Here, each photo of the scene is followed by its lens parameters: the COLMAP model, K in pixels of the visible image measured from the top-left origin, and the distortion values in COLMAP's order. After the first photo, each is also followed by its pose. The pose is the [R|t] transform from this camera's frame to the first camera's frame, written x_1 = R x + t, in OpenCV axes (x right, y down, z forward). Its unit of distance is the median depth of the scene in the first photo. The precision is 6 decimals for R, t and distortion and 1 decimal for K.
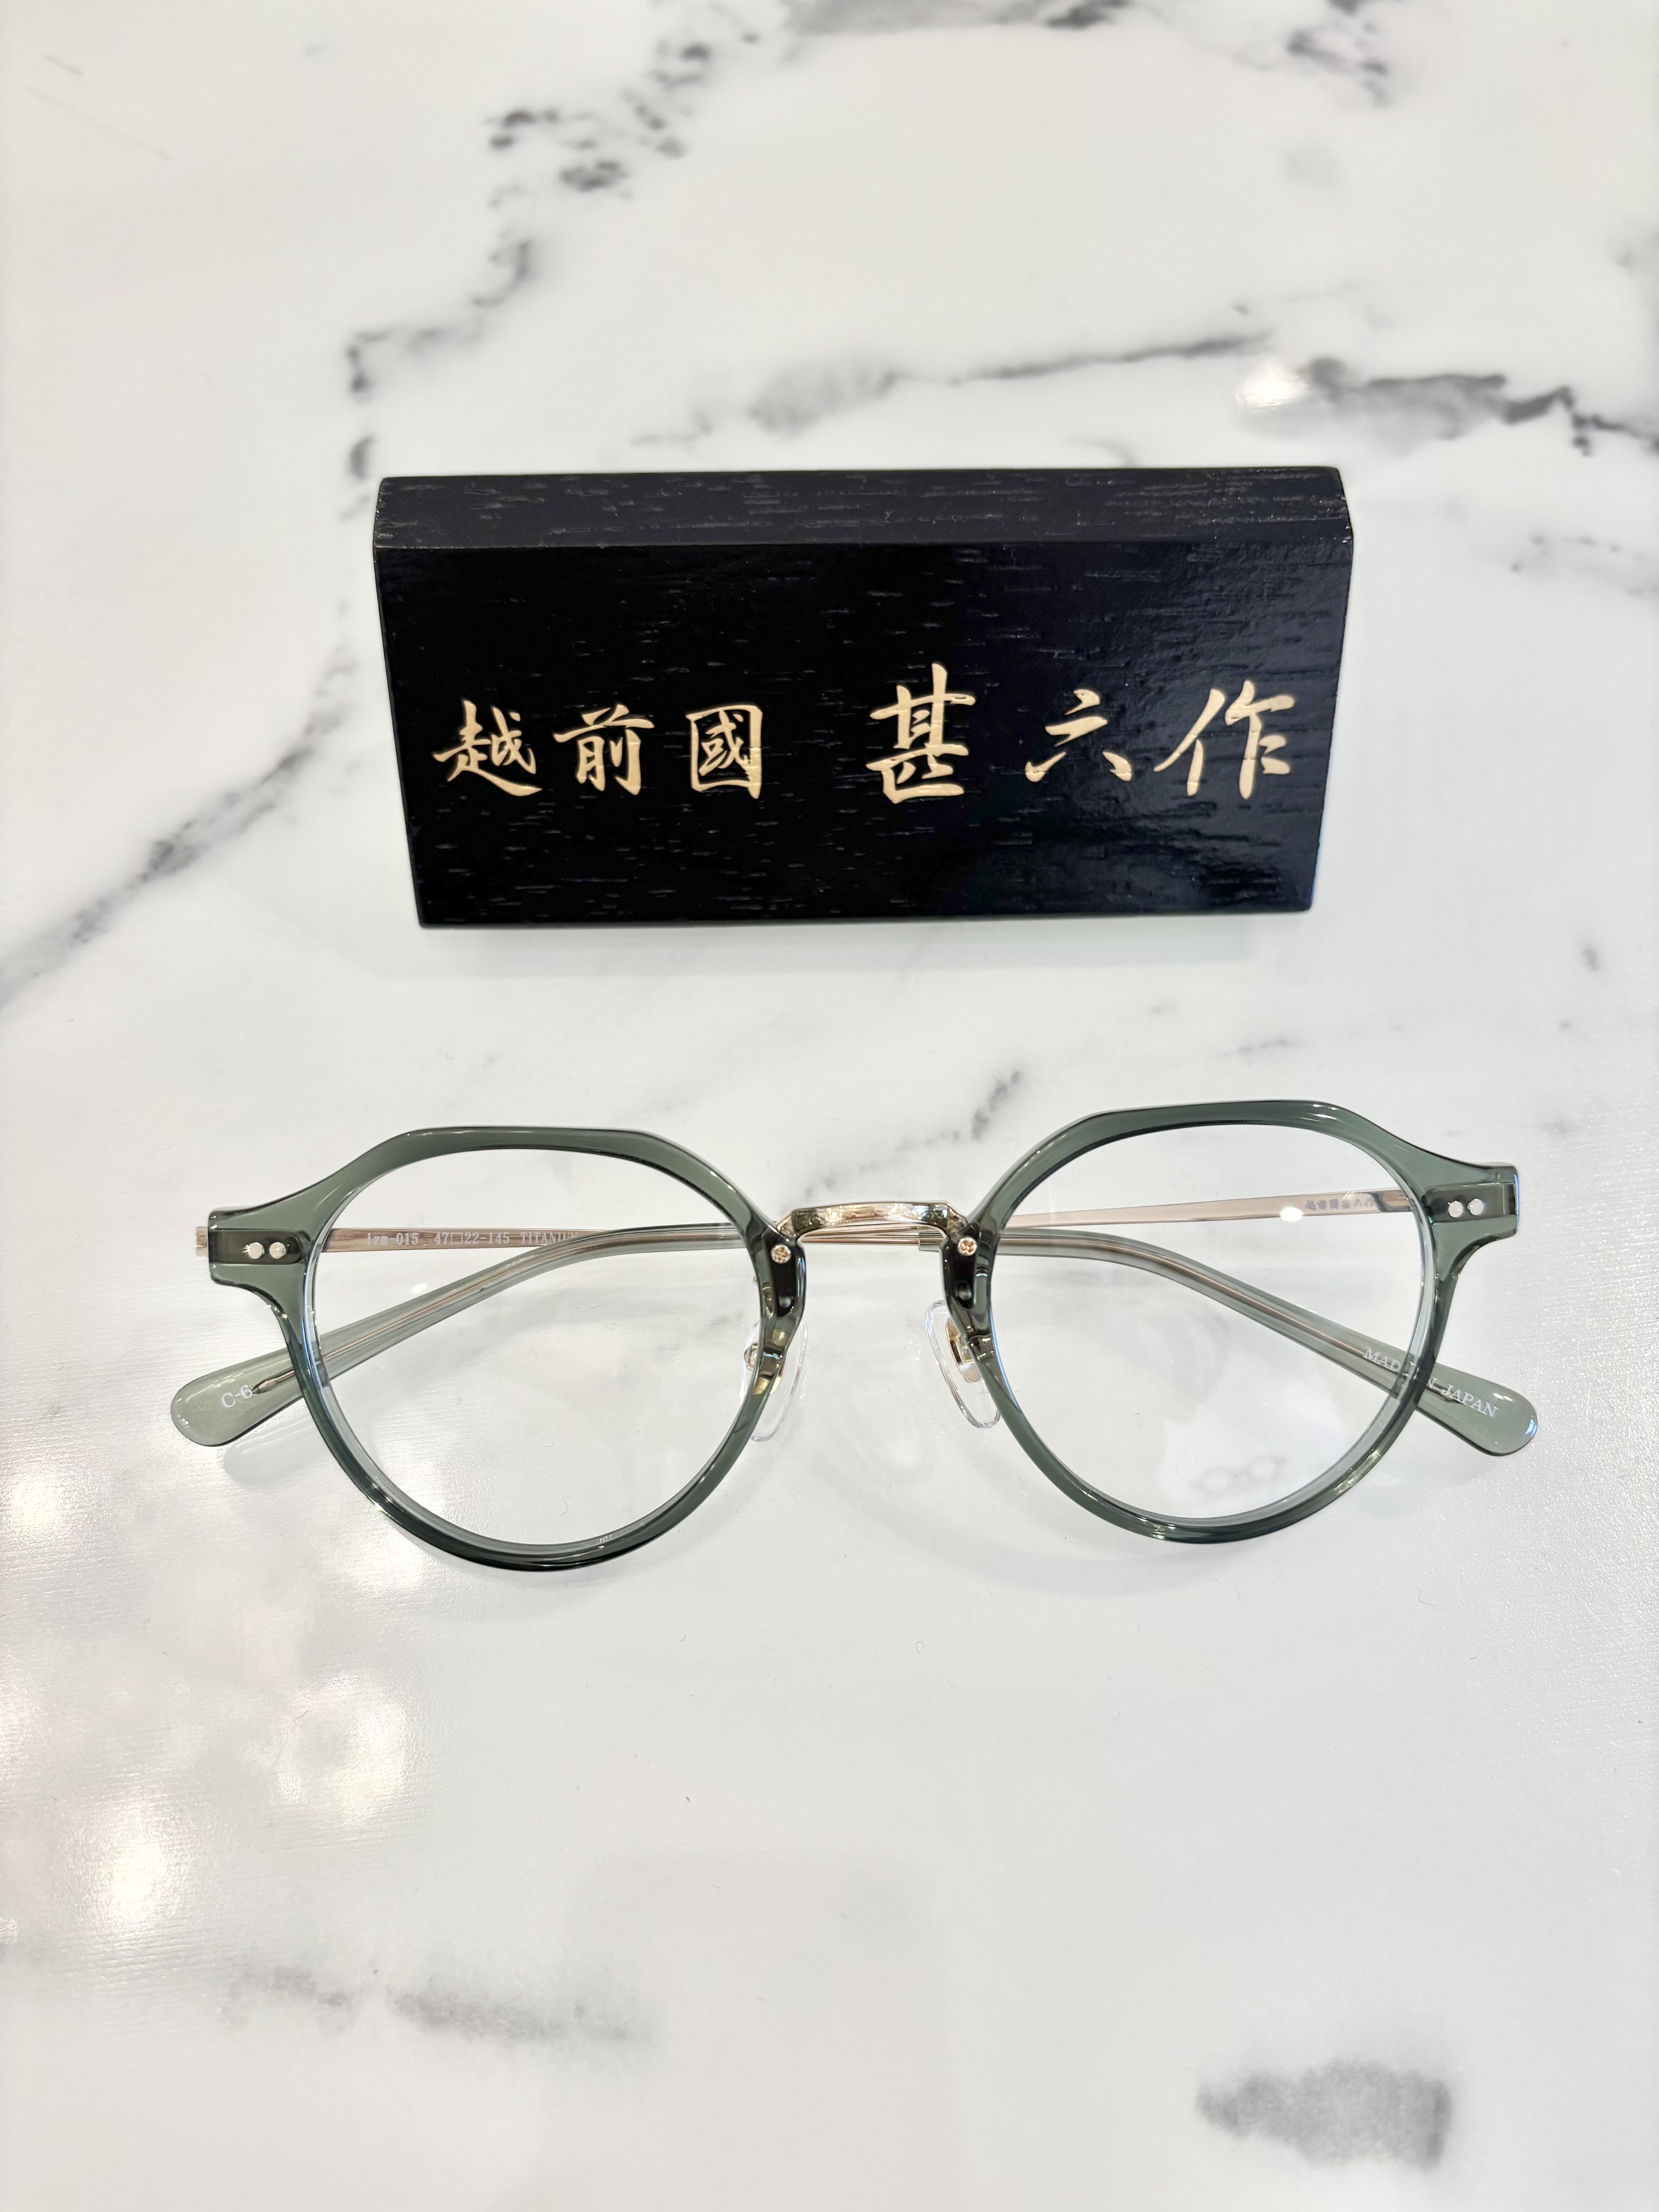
lens RADIAL K [[1719.6, 0, 809.8], [0, 1719.6, 1116.6], [0, 0, 1]] dist [0.009060, -0.030626]
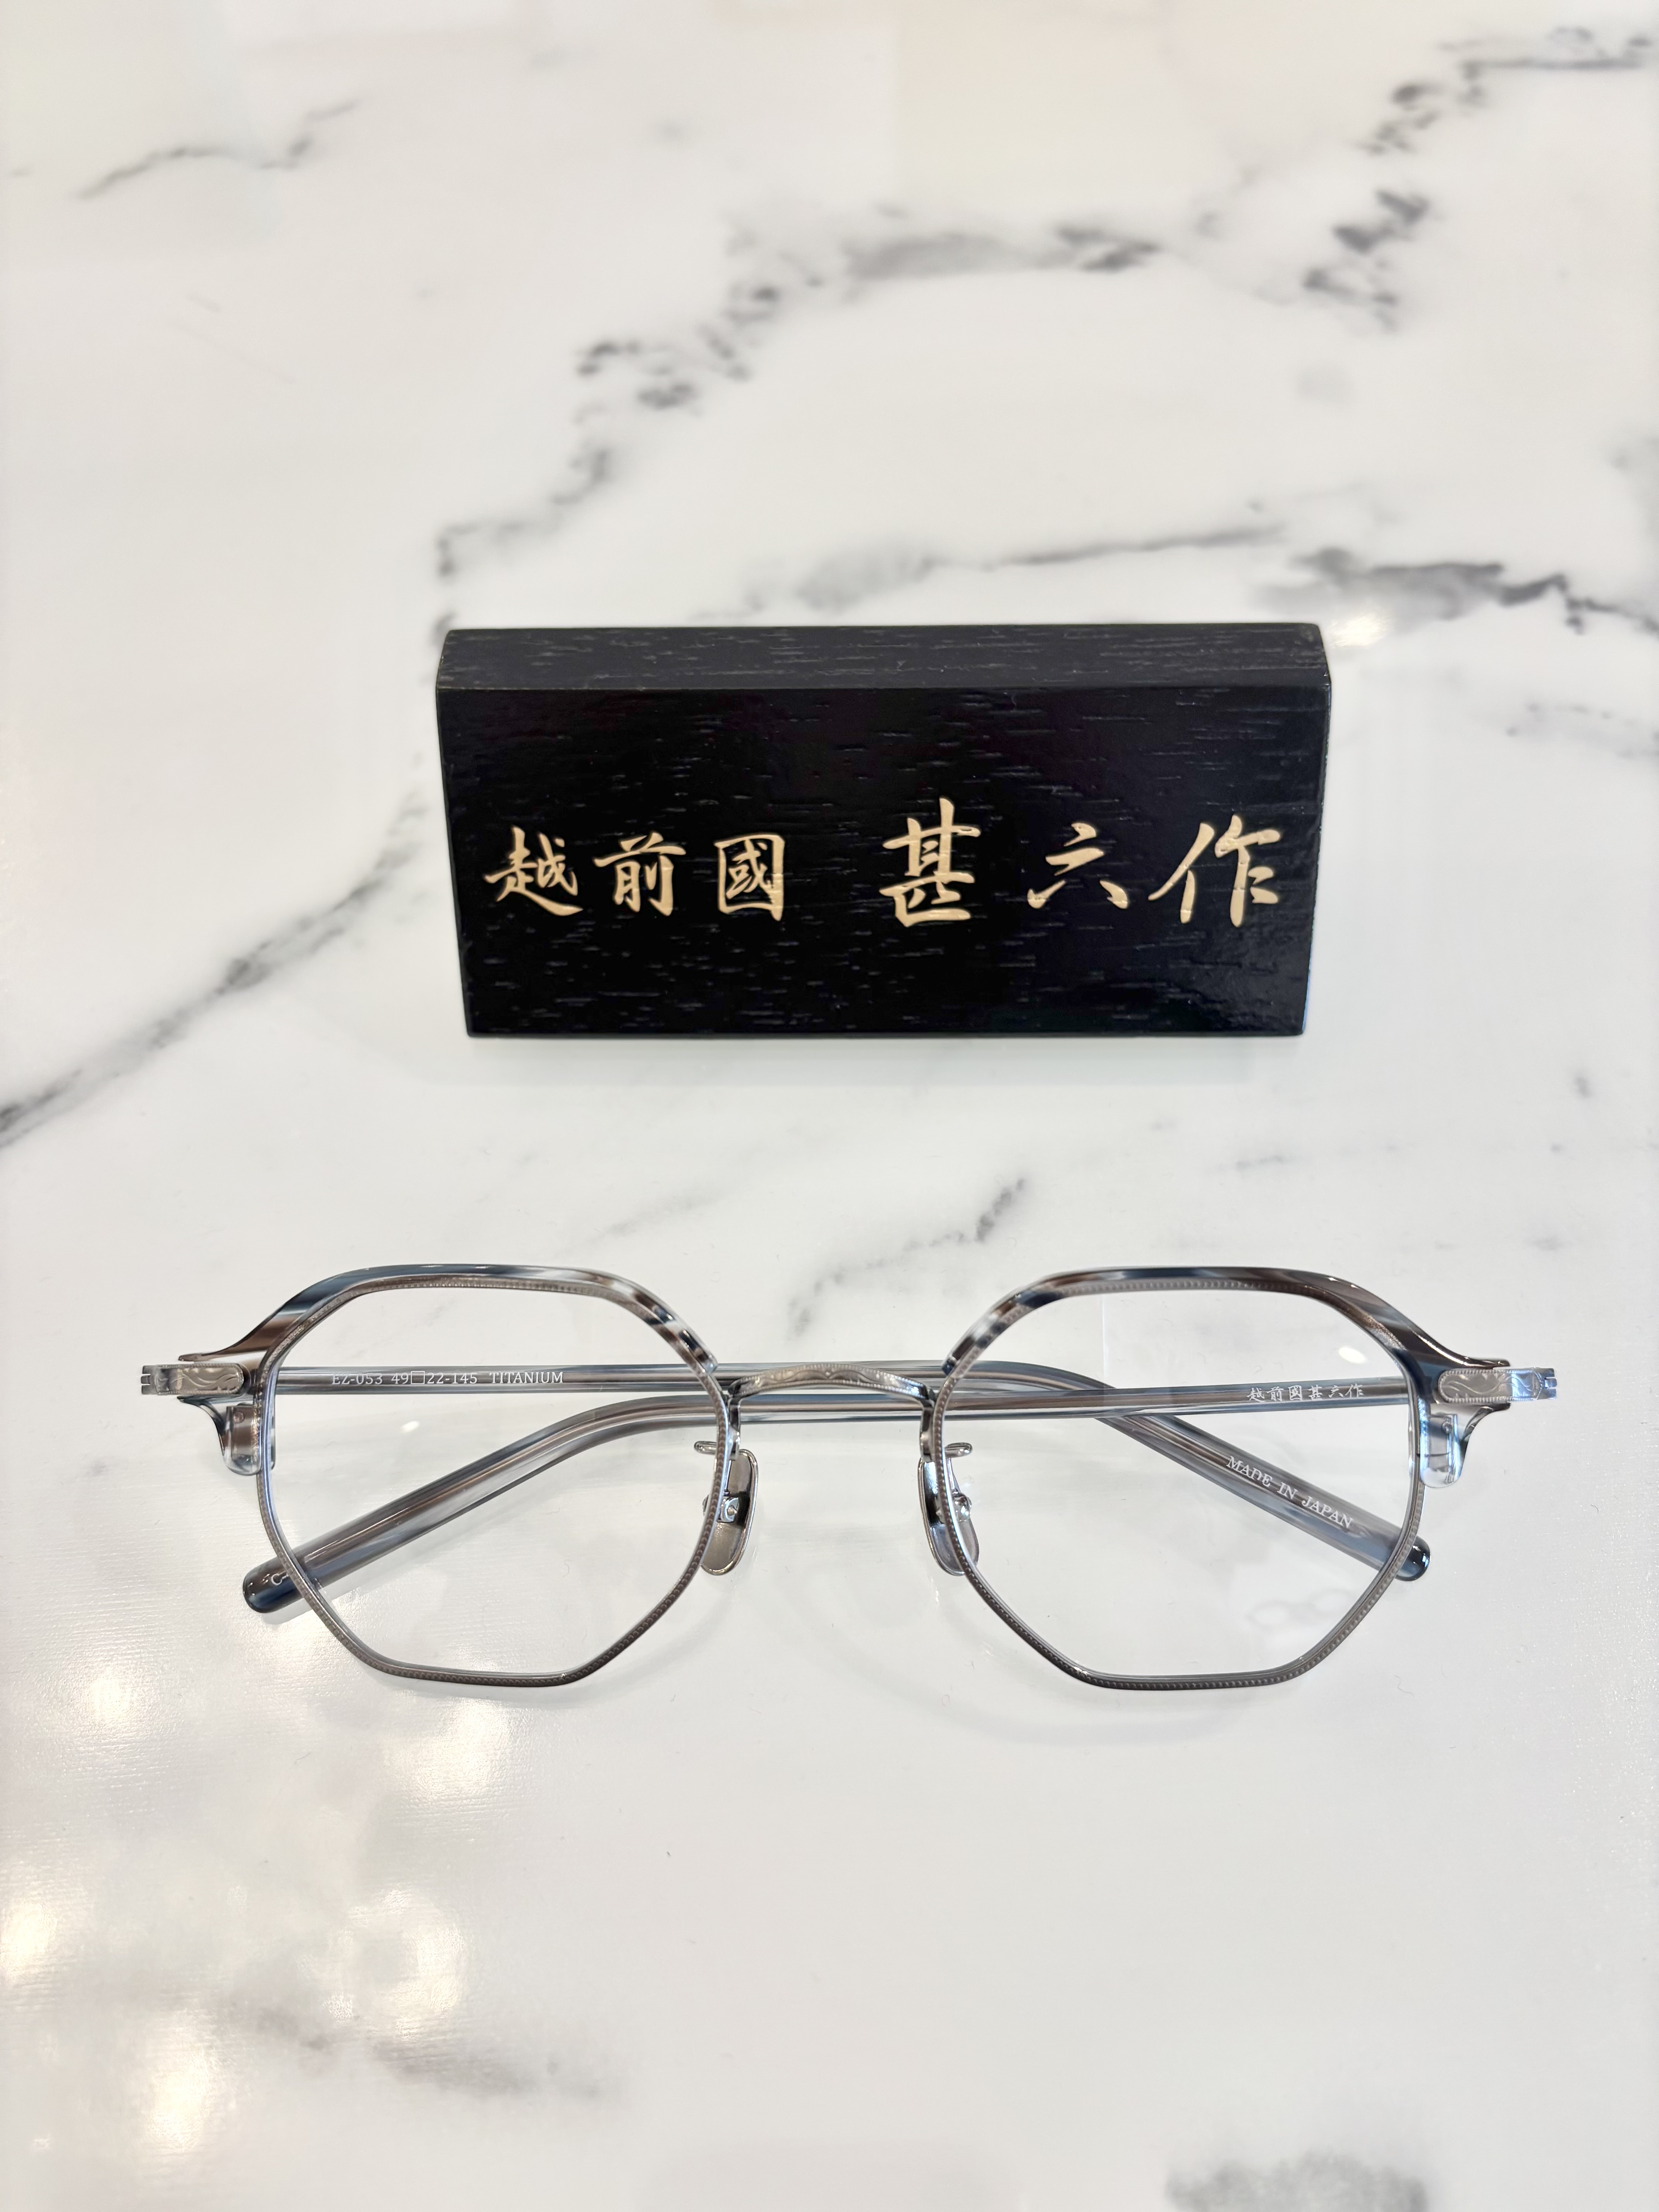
lens RADIAL K [[1719.6, 0, 817.5], [0, 1719.6, 1121.5], [0, 0, 1]] dist [0.009060, -0.030626]
pose [[0.998347, 0.018135, -0.054537, 0.052332], [-0.024841, 0.991856, -0.124918, 0.071626], [0.051828, 0.126066, 0.990667, -0.049931]]
